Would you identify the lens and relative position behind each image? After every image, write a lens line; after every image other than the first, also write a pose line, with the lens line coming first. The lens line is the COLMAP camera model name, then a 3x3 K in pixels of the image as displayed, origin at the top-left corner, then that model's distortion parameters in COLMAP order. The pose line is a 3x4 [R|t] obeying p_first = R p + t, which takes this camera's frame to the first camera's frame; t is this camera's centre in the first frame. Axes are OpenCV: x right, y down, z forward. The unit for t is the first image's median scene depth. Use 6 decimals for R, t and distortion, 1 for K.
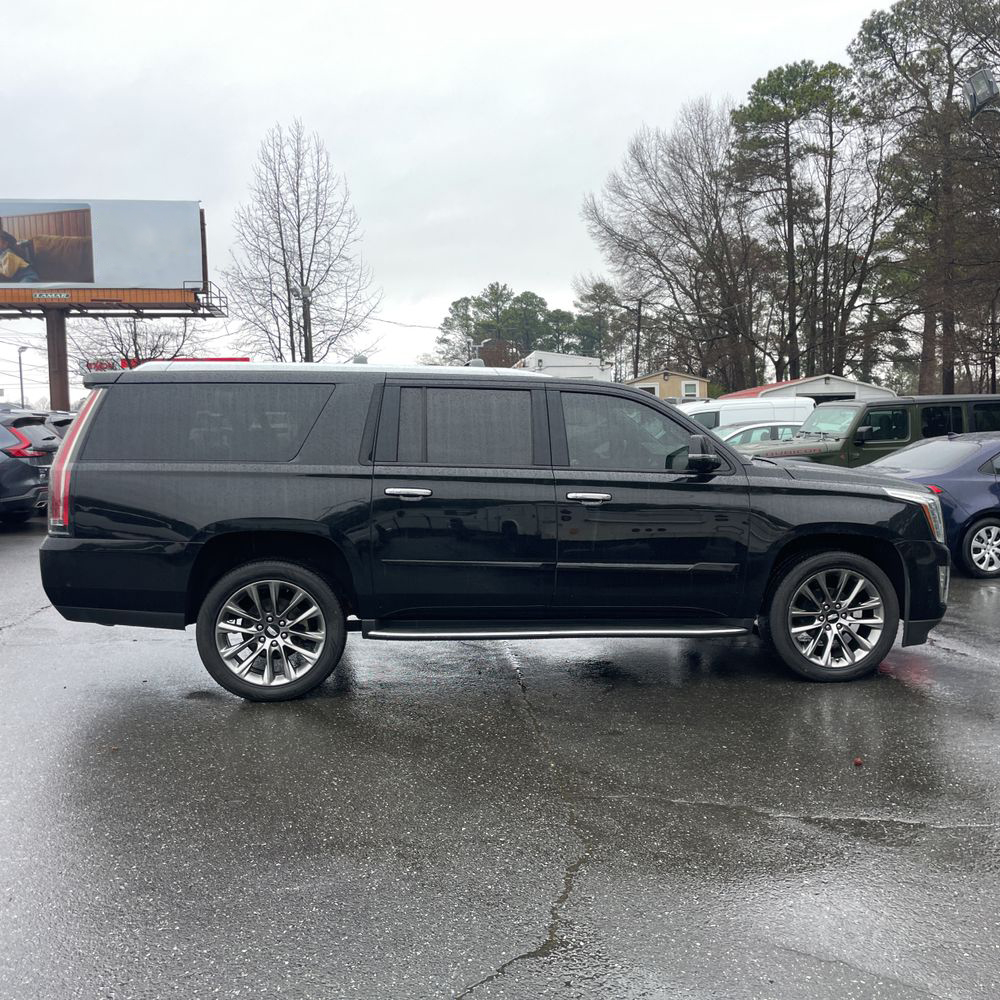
lens RADIAL K [[1009.6, 0, 503.1], [0, 1009.6, 502.2], [0, 0, 1]] dist [0.096670, -0.139087]
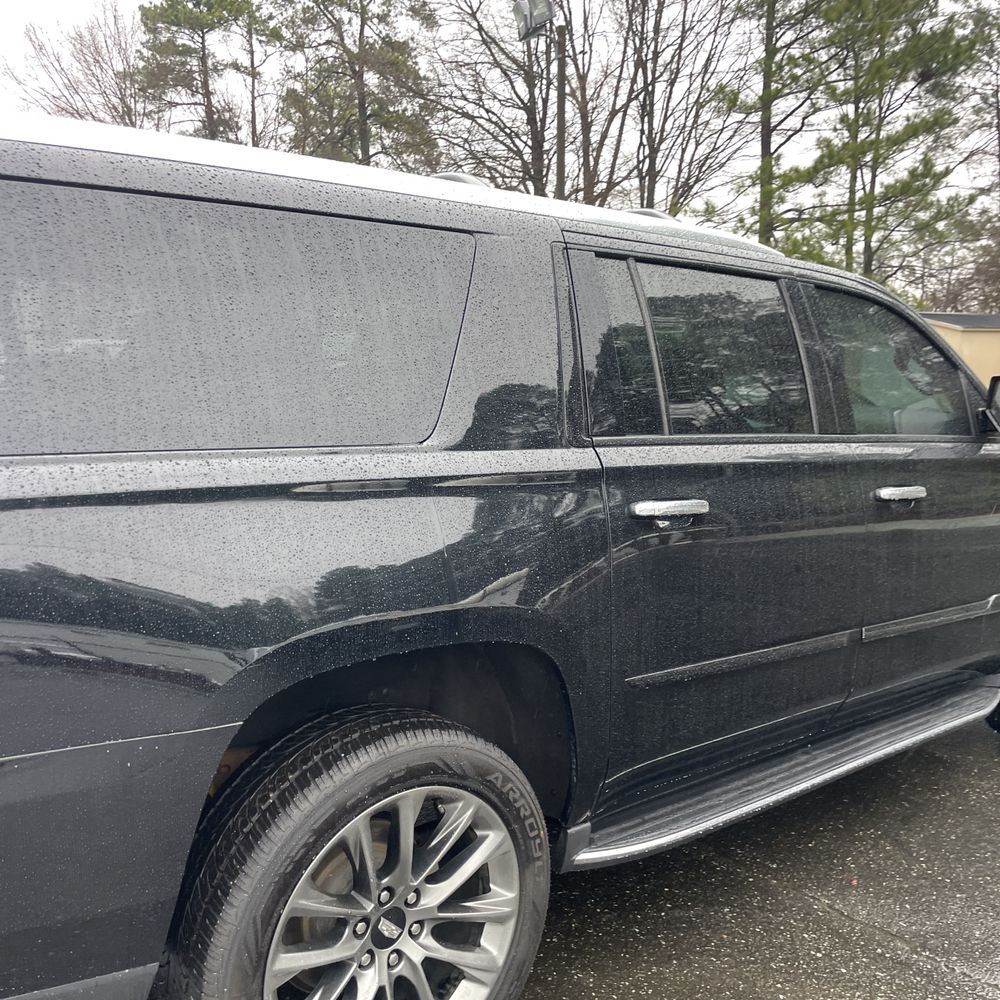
lens RADIAL K [[1009.6, 0, 503.1], [0, 1009.6, 502.2], [0, 0, 1]] dist [0.096670, -0.139087]
pose [[0.834631, -0.065494, 0.546902, -0.044273], [0.031405, 0.996949, 0.071462, -0.005206], [-0.549913, -0.042469, 0.834141, 0.080420]]
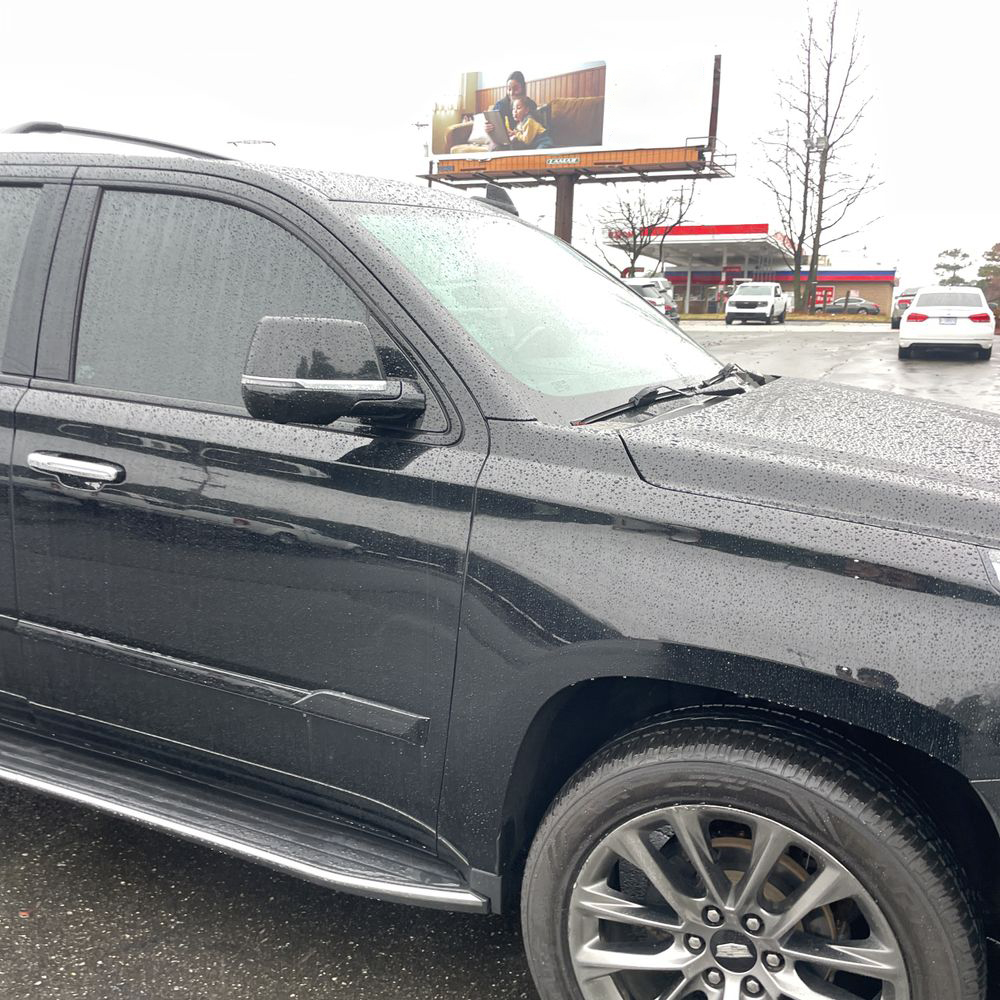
lens RADIAL K [[1009.6, 0, 503.1], [0, 1009.6, 502.2], [0, 0, 1]] dist [0.096670, -0.139087]
pose [[0.857902, 0.131053, -0.496819, 0.049238], [-0.070210, 0.987756, 0.139317, -0.006786], [0.508993, -0.084638, 0.856599, 0.089042]]
